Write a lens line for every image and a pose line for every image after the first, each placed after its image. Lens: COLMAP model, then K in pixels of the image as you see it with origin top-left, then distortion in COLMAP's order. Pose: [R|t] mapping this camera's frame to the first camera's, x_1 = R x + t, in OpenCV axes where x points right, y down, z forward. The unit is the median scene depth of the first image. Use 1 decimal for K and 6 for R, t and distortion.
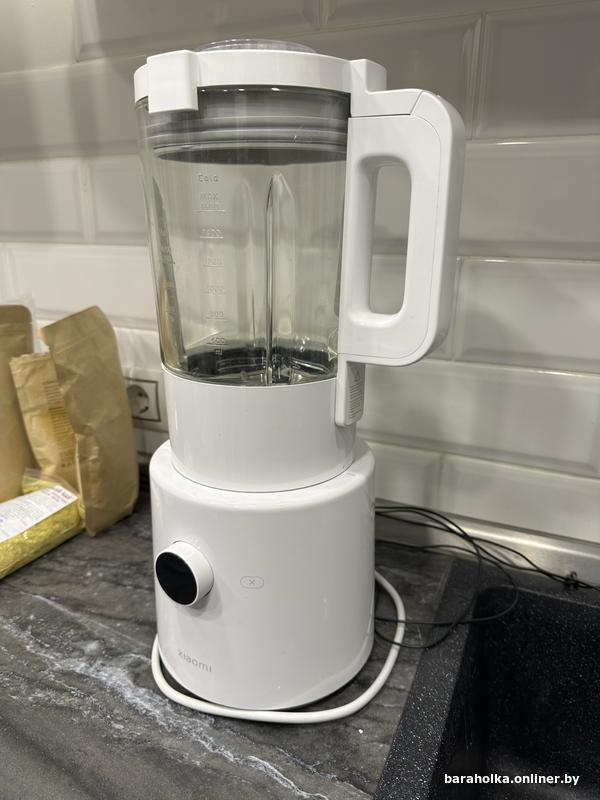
lens RADIAL K [[581.9, 0, 298.1], [0, 581.9, 406.0], [0, 0, 1]] dist [-0.048658, 0.020313]
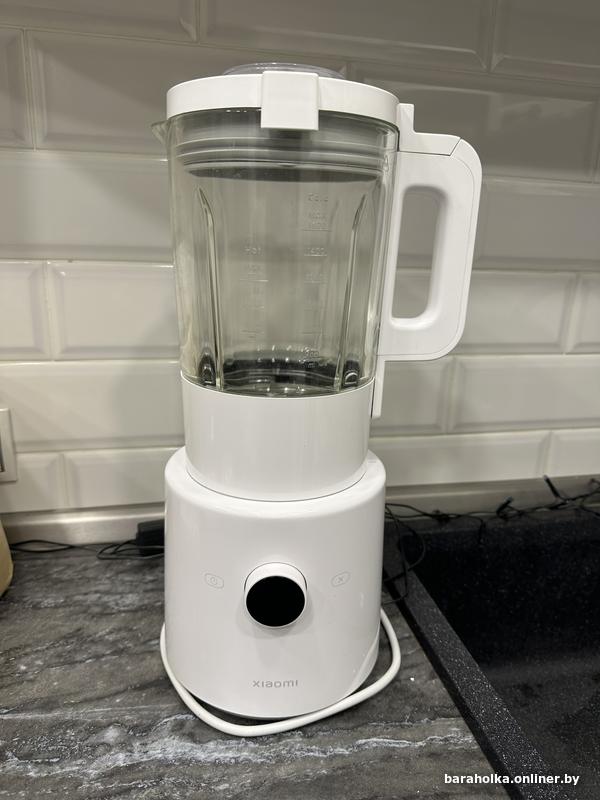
lens RADIAL K [[581.9, 0, 301.9], [0, 581.9, 403.7], [0, 0, 1]] dist [-0.048658, 0.020313]
pose [[0.807229, -0.153971, 0.569803, -0.632074], [0.160447, 0.986266, 0.039204, -0.057879], [-0.568013, 0.059777, 0.820846, 0.143035]]
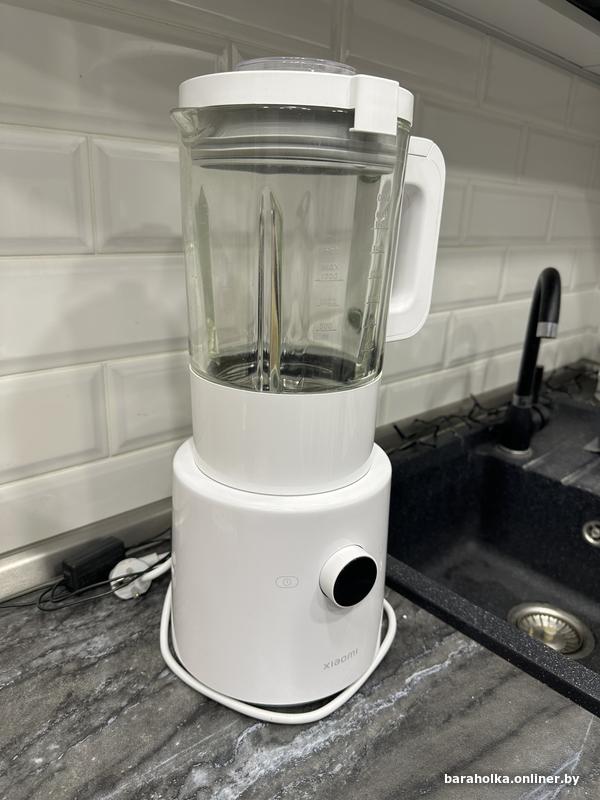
lens RADIAL K [[581.9, 0, 299.0], [0, 581.9, 402.5], [0, 0, 1]] dist [-0.048658, 0.020313]
pose [[0.401678, -0.286703, 0.869745, -0.984548], [0.254412, 0.947281, 0.194766, -0.215515], [-0.879733, 0.143040, 0.453443, 0.534123]]
